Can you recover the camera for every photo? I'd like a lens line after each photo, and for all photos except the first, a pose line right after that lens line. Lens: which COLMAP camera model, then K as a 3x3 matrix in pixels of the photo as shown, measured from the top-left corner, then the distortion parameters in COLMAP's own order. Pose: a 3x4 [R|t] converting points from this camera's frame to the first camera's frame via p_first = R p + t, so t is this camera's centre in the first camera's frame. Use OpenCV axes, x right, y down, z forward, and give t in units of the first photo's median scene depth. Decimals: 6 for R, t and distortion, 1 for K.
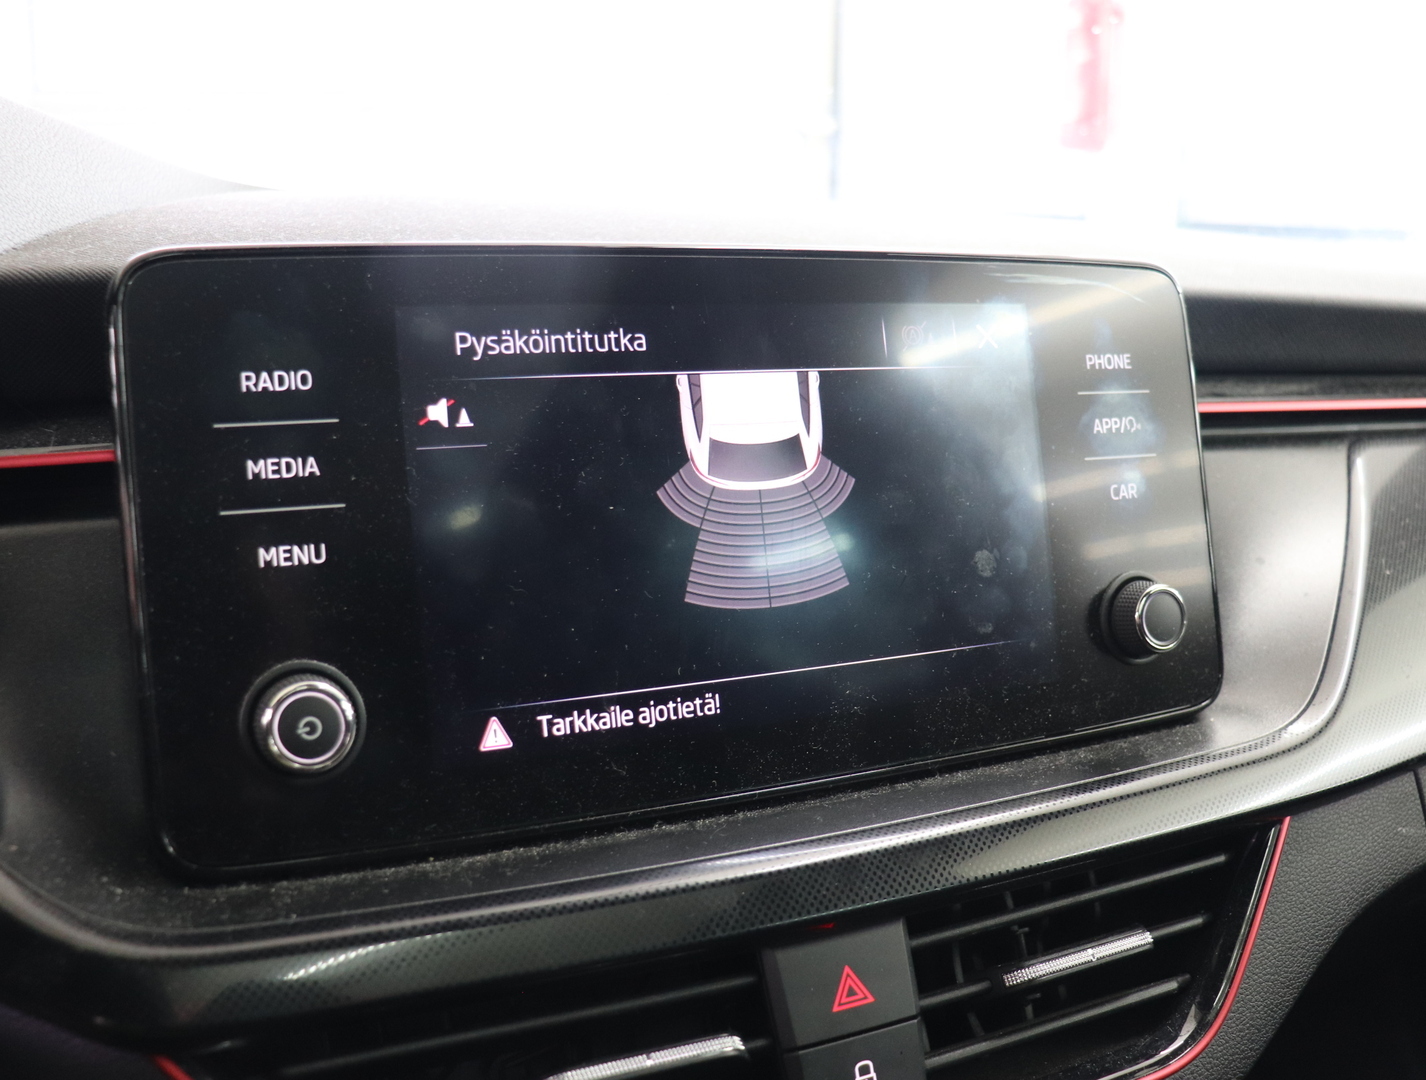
lens RADIAL K [[1323.4, 0, 713.0], [0, 1323.4, 540.0], [0, 0, 1]] dist [-0.184193, 0.133121]
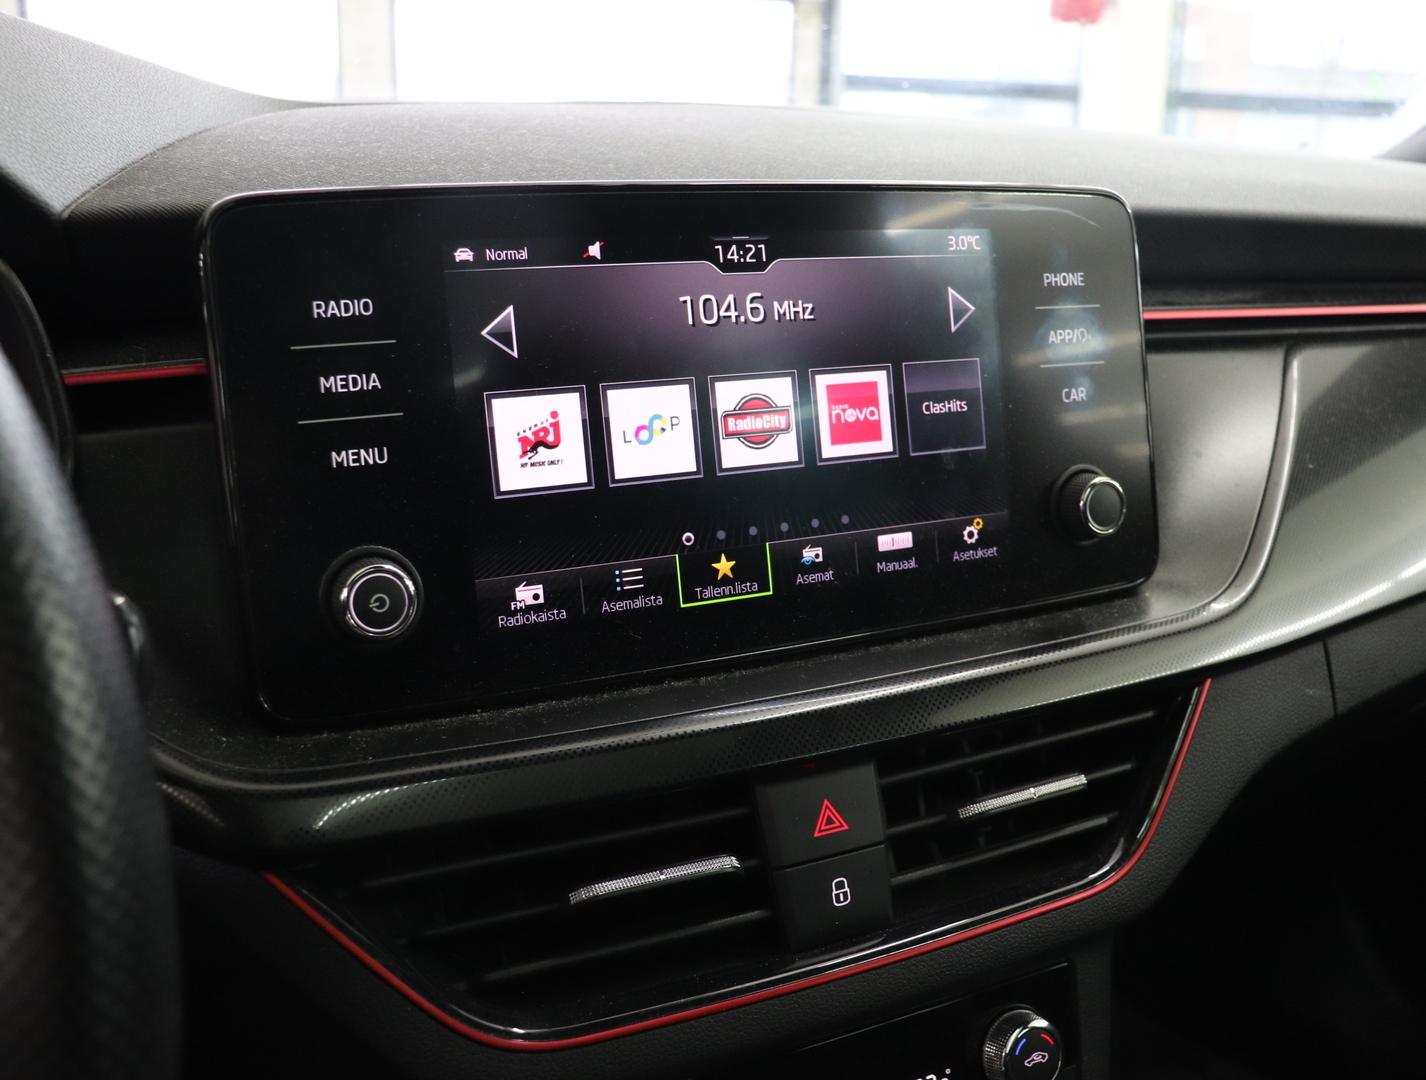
lens RADIAL K [[1323.4, 0, 713.0], [0, 1323.4, 540.0], [0, 0, 1]] dist [-0.184193, 0.133121]
pose [[0.999970, 0.002394, 0.007419, -0.010121], [-0.003174, 0.994254, 0.106995, -0.037024], [-0.007120, -0.107015, 0.994232, -0.169756]]
